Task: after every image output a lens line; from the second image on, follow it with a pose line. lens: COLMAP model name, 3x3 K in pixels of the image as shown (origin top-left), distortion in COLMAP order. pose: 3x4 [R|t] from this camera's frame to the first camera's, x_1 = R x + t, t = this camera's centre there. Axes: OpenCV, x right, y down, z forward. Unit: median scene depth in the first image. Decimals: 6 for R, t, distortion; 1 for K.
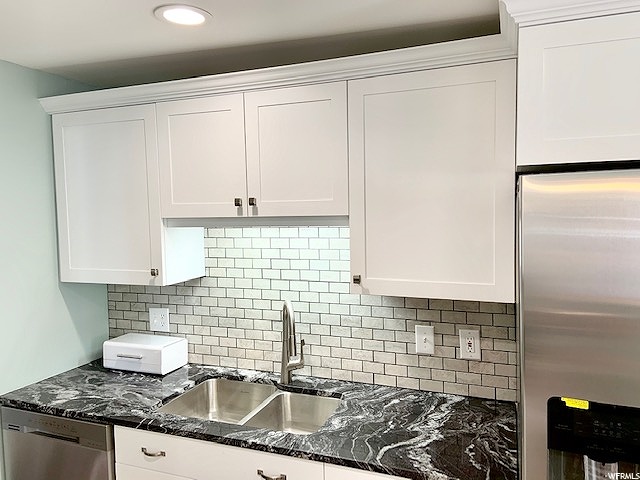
lens RADIAL K [[484.7, 0, 316.7], [0, 484.7, 236.9], [0, 0, 1]] dist [0.068755, -0.022608]
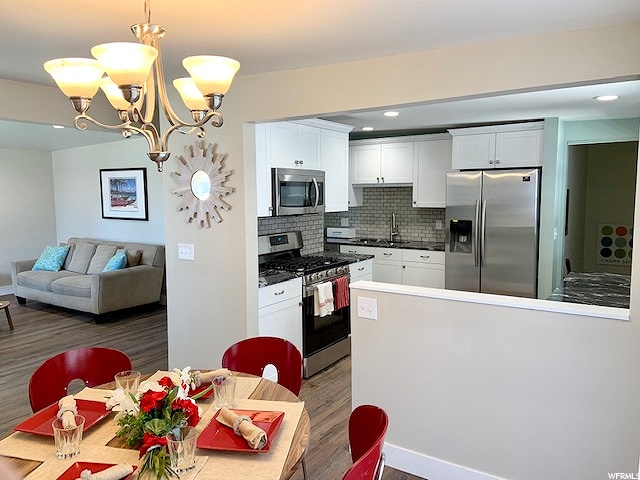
lens RADIAL K [[484.7, 0, 315.3], [0, 484.7, 237.9], [0, 0, 1]] dist [0.068755, -0.022608]
pose [[0.977019, 0.031636, -0.210789, 0.108047], [-0.023566, 0.998894, 0.040687, 0.178229], [0.211843, -0.034784, 0.976684, -2.000512]]
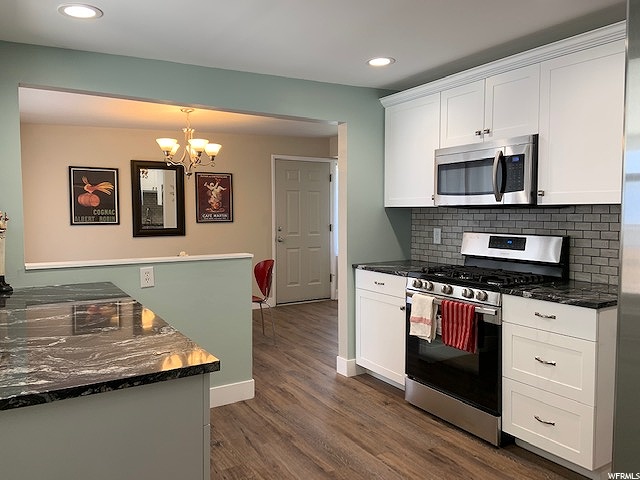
lens RADIAL K [[484.7, 0, 318.0], [0, 484.7, 240.4], [0, 0, 1]] dist [0.068755, -0.022608]
pose [[-0.602708, 0.064990, -0.795311, 1.058130], [-0.037020, 0.993327, 0.109226, 0.126325], [0.797102, 0.095274, -0.596281, 0.427742]]
